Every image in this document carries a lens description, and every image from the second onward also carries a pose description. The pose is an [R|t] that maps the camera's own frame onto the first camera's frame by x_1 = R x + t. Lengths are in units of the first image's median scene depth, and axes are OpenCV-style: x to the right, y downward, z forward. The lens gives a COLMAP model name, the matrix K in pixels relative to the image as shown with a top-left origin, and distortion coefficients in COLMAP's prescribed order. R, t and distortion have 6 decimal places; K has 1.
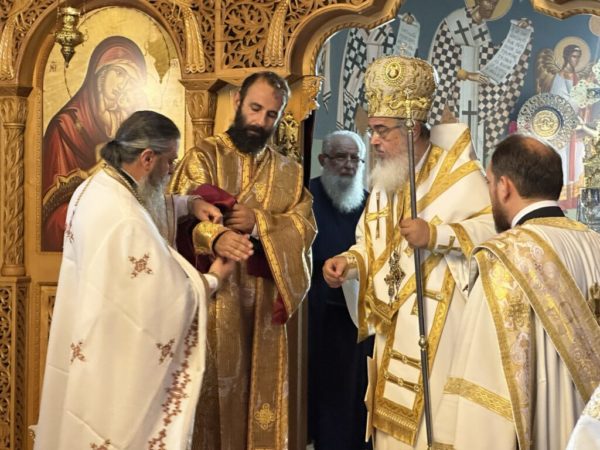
lens RADIAL K [[1343.5, 0, 299.6], [0, 1343.5, 226.4], [0, 0, 1]] dist [0.224104, 0.000000]
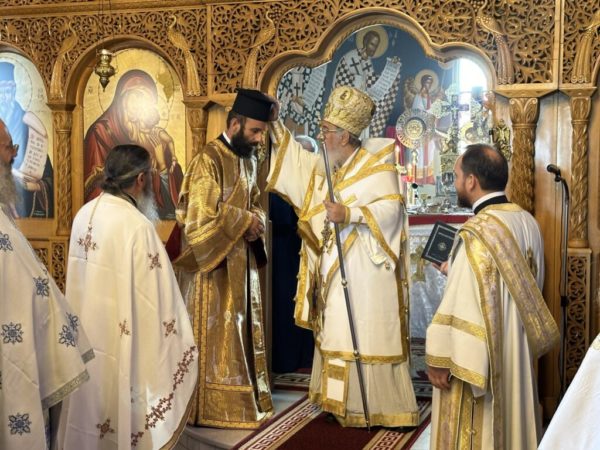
lens RADIAL K [[909.1, 0, 308.5], [0, 909.1, 236.9], [0, 0, 1]] dist [0.166478, 0.000000]
pose [[0.995152, -0.010360, 0.097805, -0.048910], [0.005504, 0.998745, 0.049788, -0.009887], [-0.098198, -0.049008, 0.993959, -0.000550]]
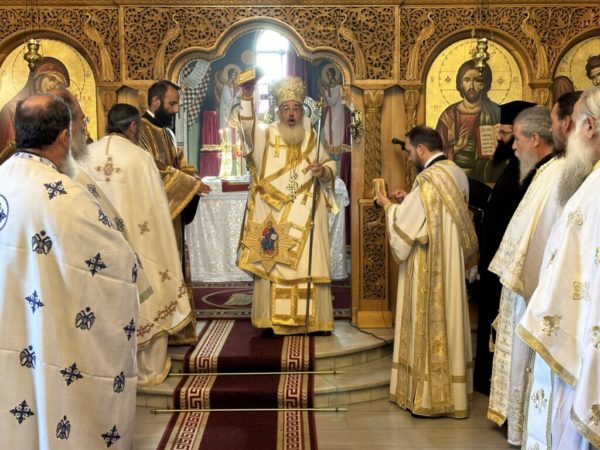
lens RADIAL K [[837.7, 0, 299.6], [0, 837.7, 221.4], [0, 0, 1]] dist [0.144127, 0.000000]
pose [[0.916171, -0.038324, 0.398951, -0.277321], [0.015863, 0.998105, 0.059452, 0.005925], [-0.400473, -0.048140, 0.915043, -0.107022]]
